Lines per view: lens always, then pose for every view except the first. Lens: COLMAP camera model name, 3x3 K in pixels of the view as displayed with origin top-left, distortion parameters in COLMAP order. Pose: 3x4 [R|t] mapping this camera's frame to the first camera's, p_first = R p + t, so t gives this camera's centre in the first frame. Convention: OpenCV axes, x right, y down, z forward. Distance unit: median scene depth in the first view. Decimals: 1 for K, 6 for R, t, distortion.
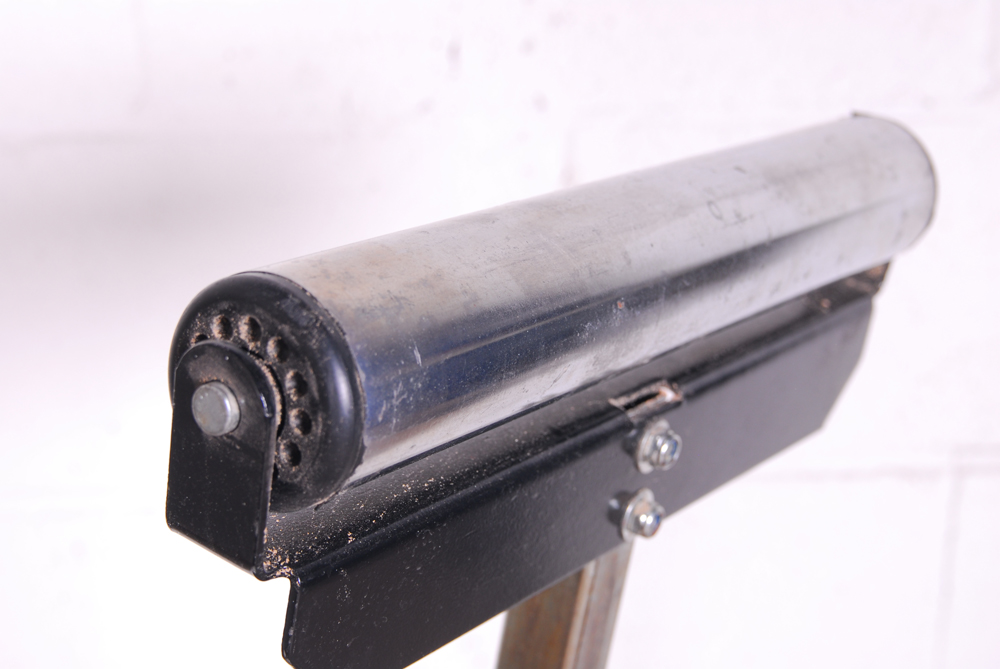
lens RADIAL K [[2118.7, 0, 500.0], [0, 2118.7, 334.5], [0, 0, 1]] dist [-1.182887, -0.040910]
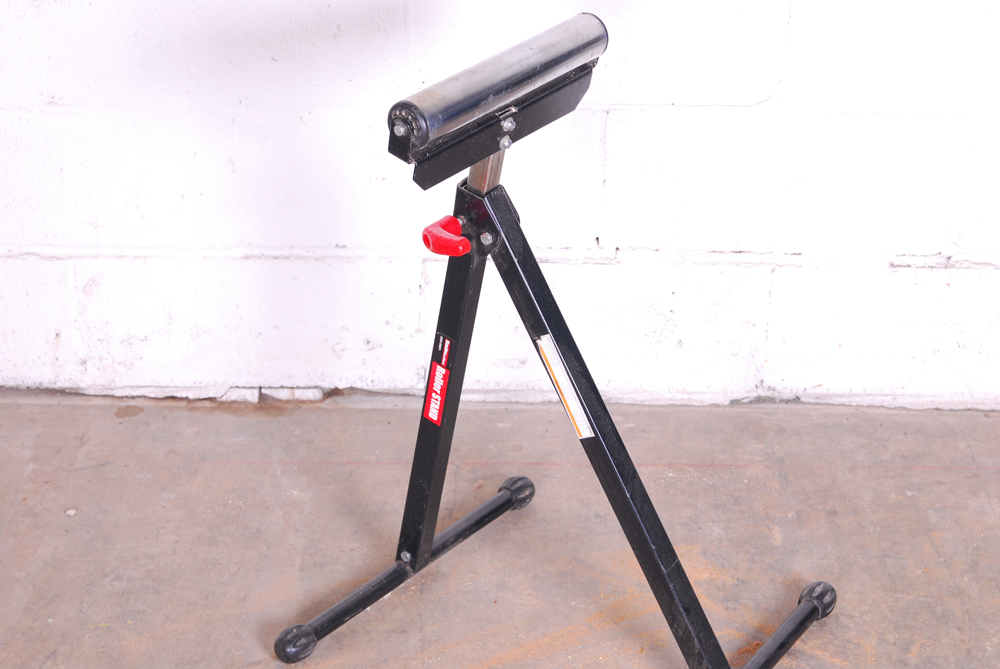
lens RADIAL K [[2159.8, 0, 500.0], [0, 2159.8, 334.5], [0, 0, 1]] dist [-0.024437, -0.039902]
pose [[0.997704, -0.021958, -0.064067, 0.377210], [0.034521, 0.978747, 0.202146, -0.461476], [0.058267, -0.203894, 0.977258, -3.671029]]
